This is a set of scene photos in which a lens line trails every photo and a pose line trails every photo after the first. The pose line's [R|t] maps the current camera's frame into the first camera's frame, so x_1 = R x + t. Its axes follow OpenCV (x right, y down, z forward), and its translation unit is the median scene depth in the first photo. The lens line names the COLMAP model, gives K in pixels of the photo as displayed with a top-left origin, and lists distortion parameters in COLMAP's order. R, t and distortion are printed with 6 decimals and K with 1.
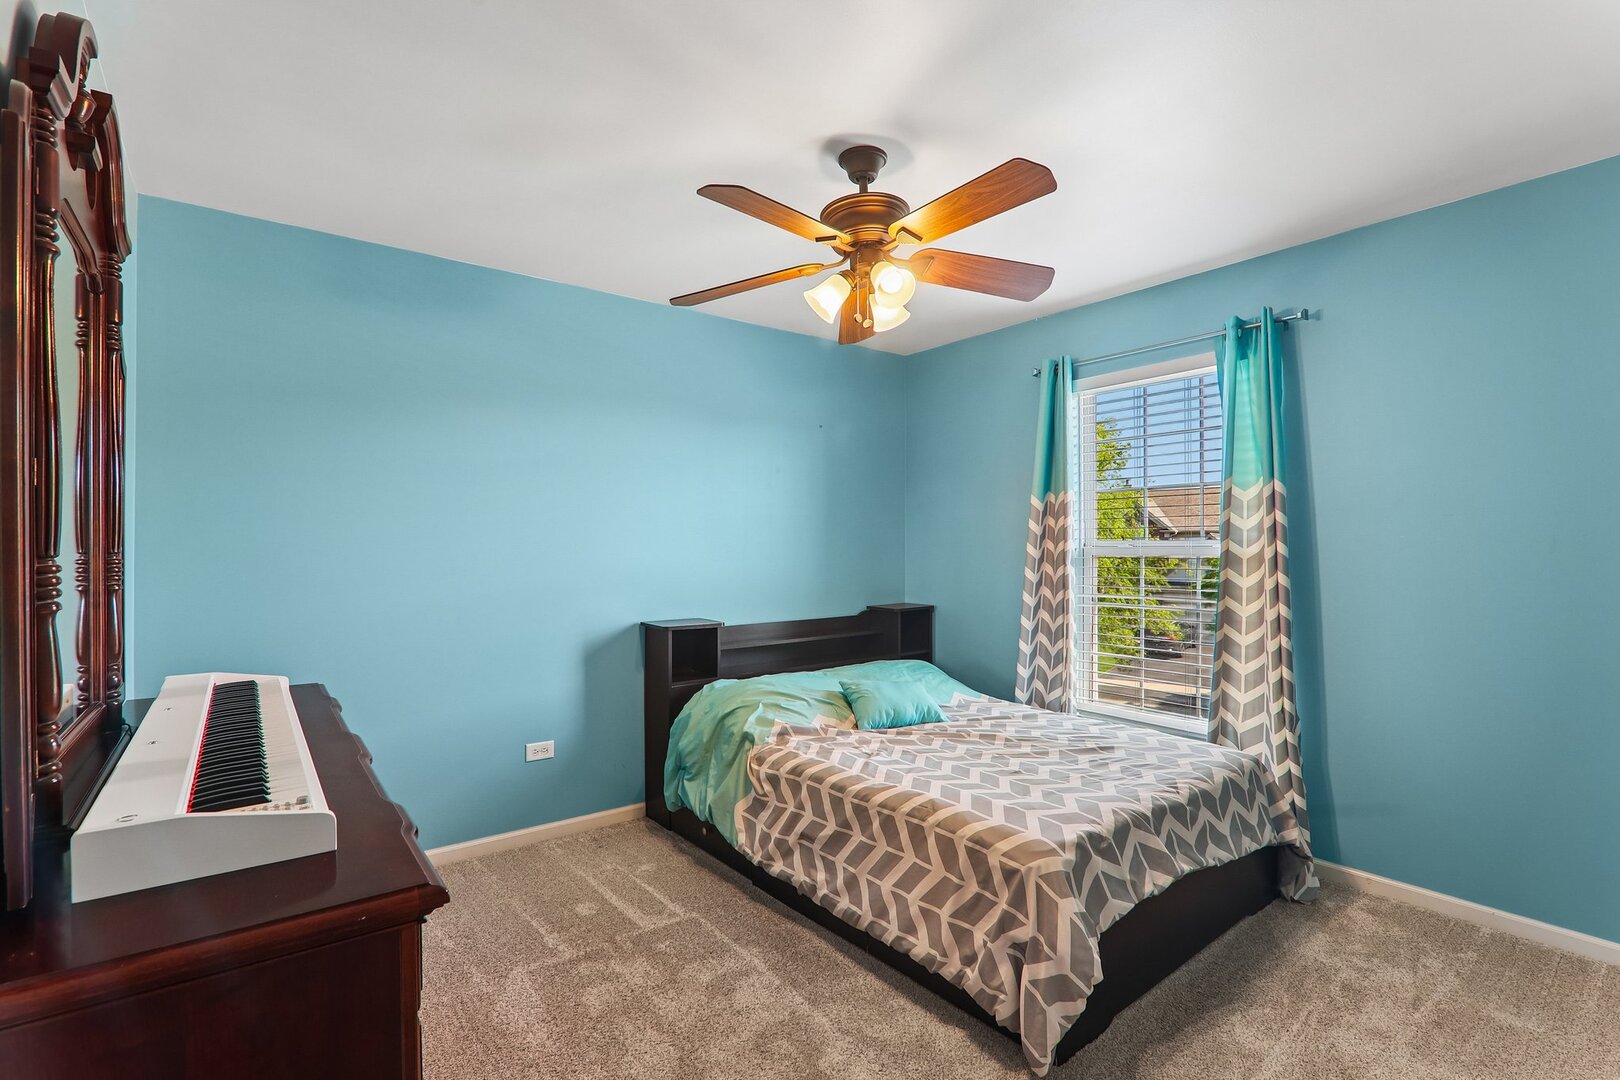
lens RADIAL K [[760.8, 0, 809.9], [0, 760.8, 543.6], [0, 0, 1]] dist [-0.012843, 0.002033]
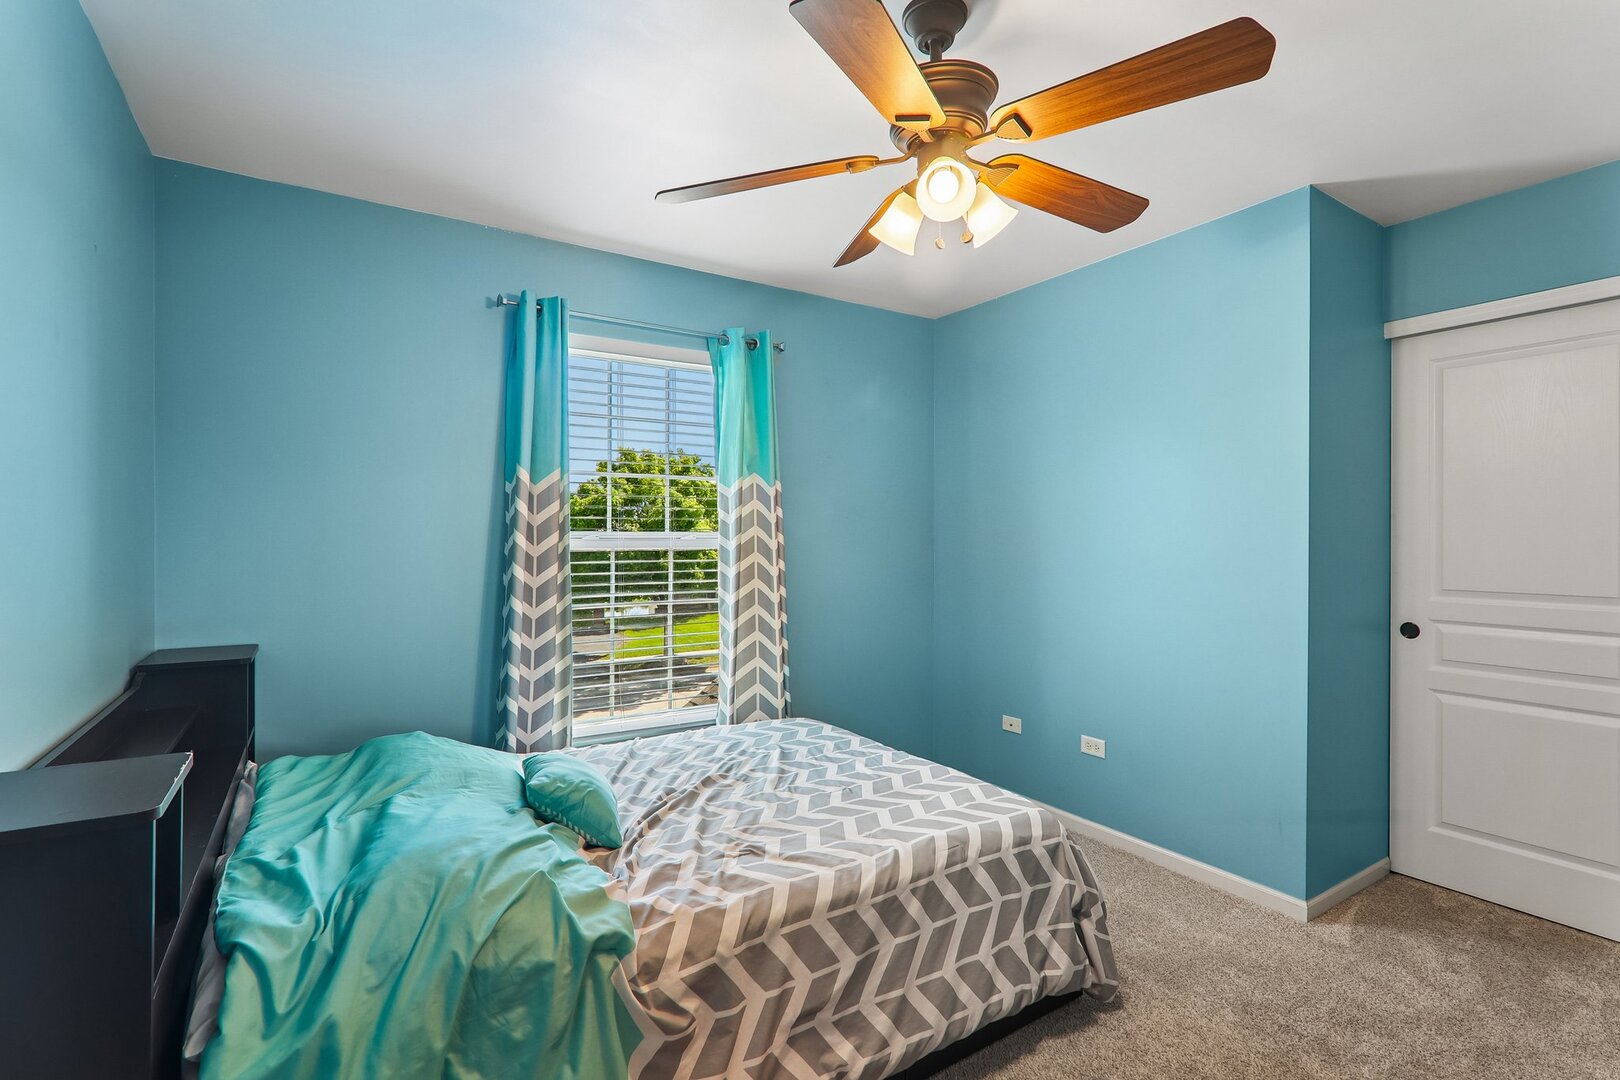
lens RADIAL K [[760.8, 0, 810.5], [0, 760.8, 535.0], [0, 0, 1]] dist [-0.012843, 0.002033]
pose [[0.073829, 0.006622, 0.997249, -0.607546], [-0.003872, 0.999972, -0.006353, 0.006078], [-0.997263, -0.003393, 0.073853, 0.950111]]
